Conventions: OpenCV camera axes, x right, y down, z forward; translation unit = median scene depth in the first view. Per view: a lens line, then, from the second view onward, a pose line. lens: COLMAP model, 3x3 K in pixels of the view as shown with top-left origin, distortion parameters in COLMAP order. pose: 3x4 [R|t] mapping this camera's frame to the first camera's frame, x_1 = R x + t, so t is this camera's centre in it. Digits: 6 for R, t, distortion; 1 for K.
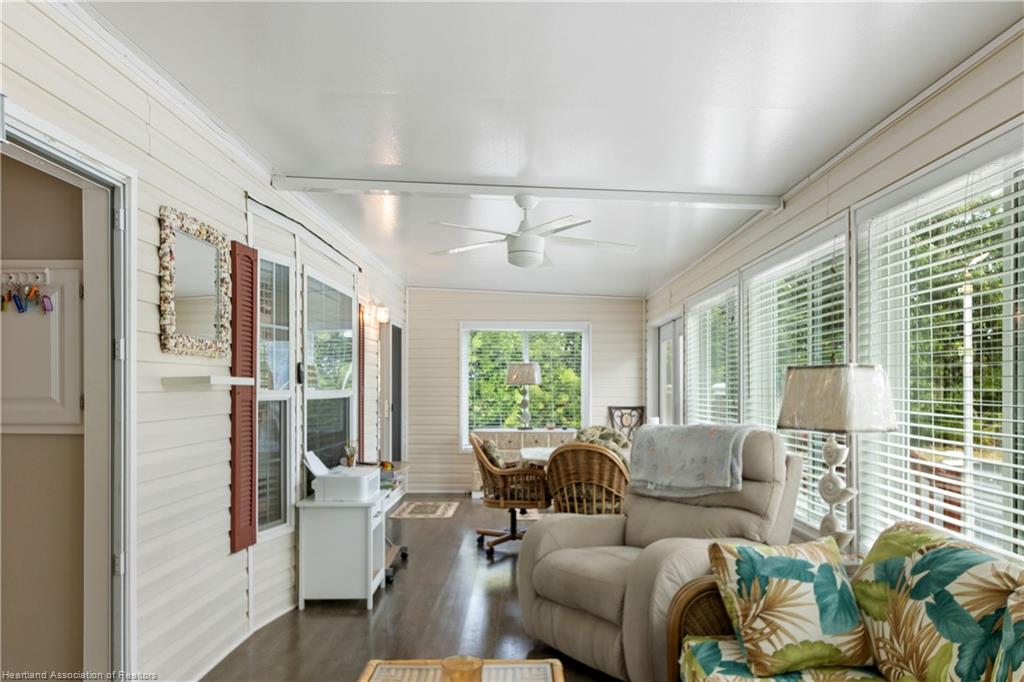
lens RADIAL K [[706.5, 0, 510.4], [0, 706.5, 391.6], [0, 0, 1]] dist [0.039266, 0.000087]
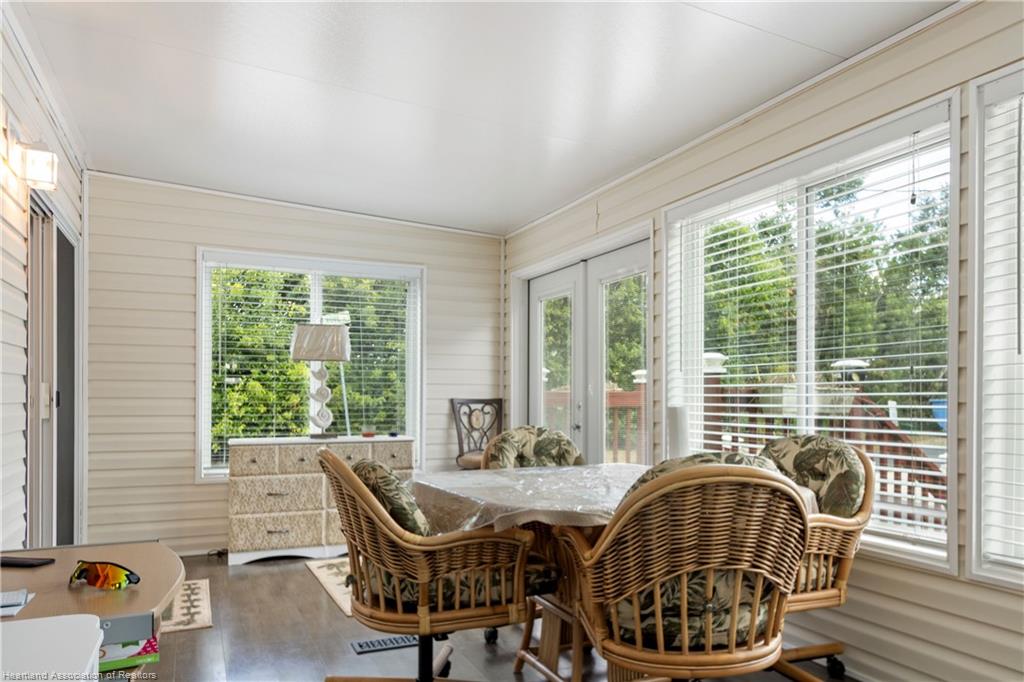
lens RADIAL K [[706.5, 0, 510.4], [0, 706.5, 391.6], [0, 0, 1]] dist [0.039266, 0.000087]
pose [[0.906151, 0.003658, 0.422938, -0.089596], [0.000840, 0.999945, -0.010449, 0.021865], [-0.422953, 0.009824, 0.906098, 0.405990]]
